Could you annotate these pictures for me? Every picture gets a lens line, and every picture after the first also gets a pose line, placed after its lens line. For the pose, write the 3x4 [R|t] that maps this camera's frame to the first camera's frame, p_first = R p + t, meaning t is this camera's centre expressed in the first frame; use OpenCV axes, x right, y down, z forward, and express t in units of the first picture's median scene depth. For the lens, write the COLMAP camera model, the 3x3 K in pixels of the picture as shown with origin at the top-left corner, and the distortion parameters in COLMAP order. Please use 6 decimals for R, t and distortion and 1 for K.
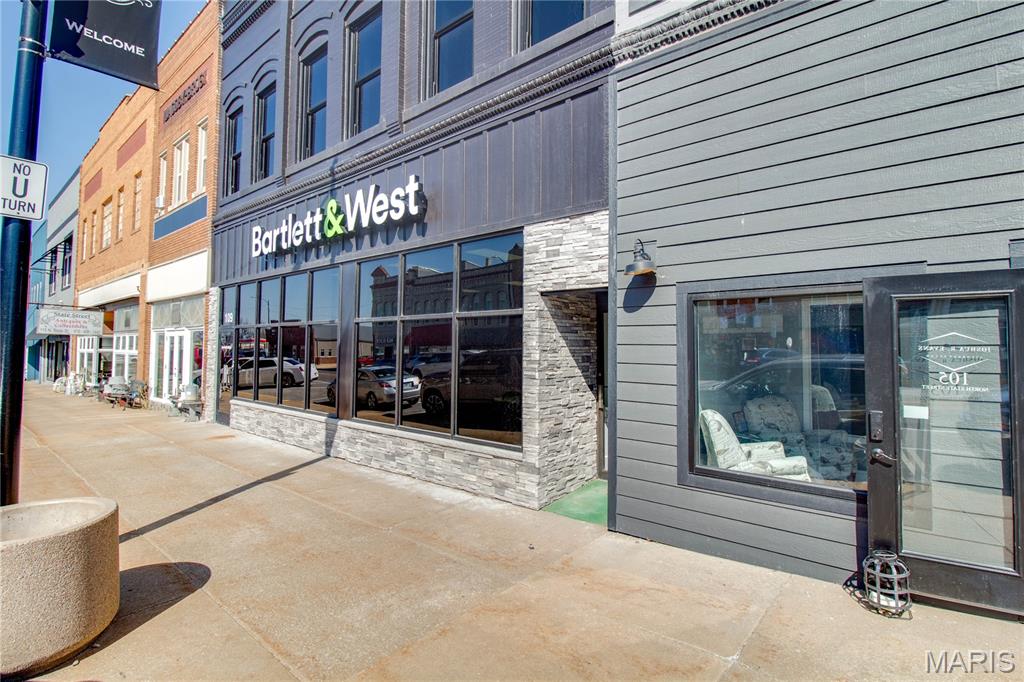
lens RADIAL K [[482.9, 0, 521.2], [0, 482.9, 330.7], [0, 0, 1]] dist [0.002663, -0.012498]
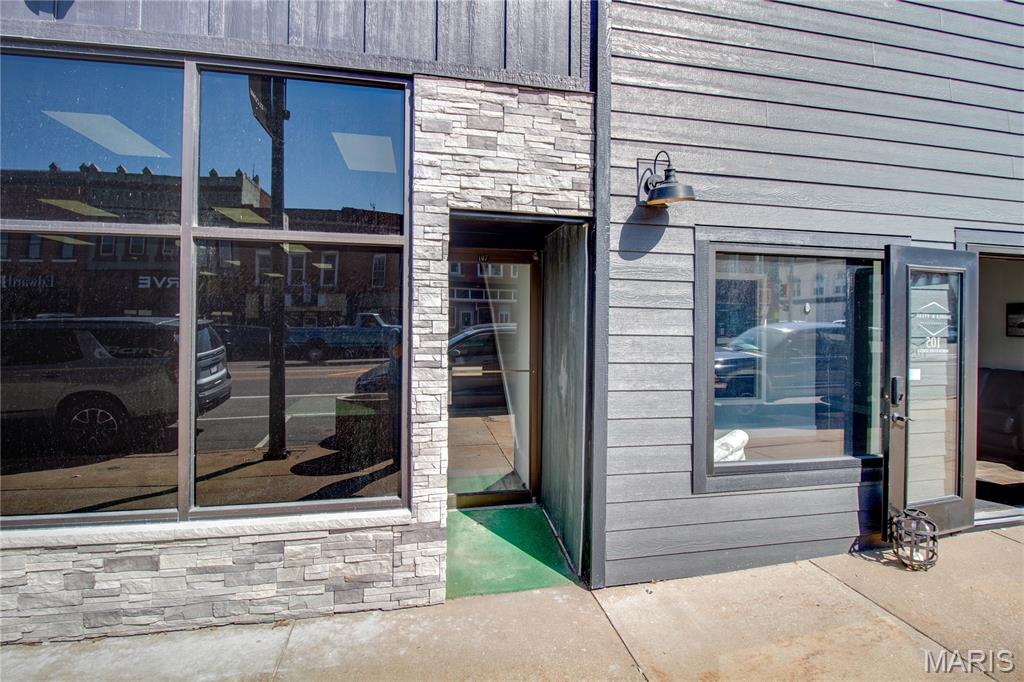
lens RADIAL K [[482.9, 0, 521.2], [0, 482.9, 330.7], [0, 0, 1]] dist [0.002663, -0.012498]
pose [[0.627564, -0.001634, 0.778563, -0.354086], [-0.032160, 0.999090, 0.028019, 0.042384], [-0.777900, -0.042622, 0.626941, 0.619178]]
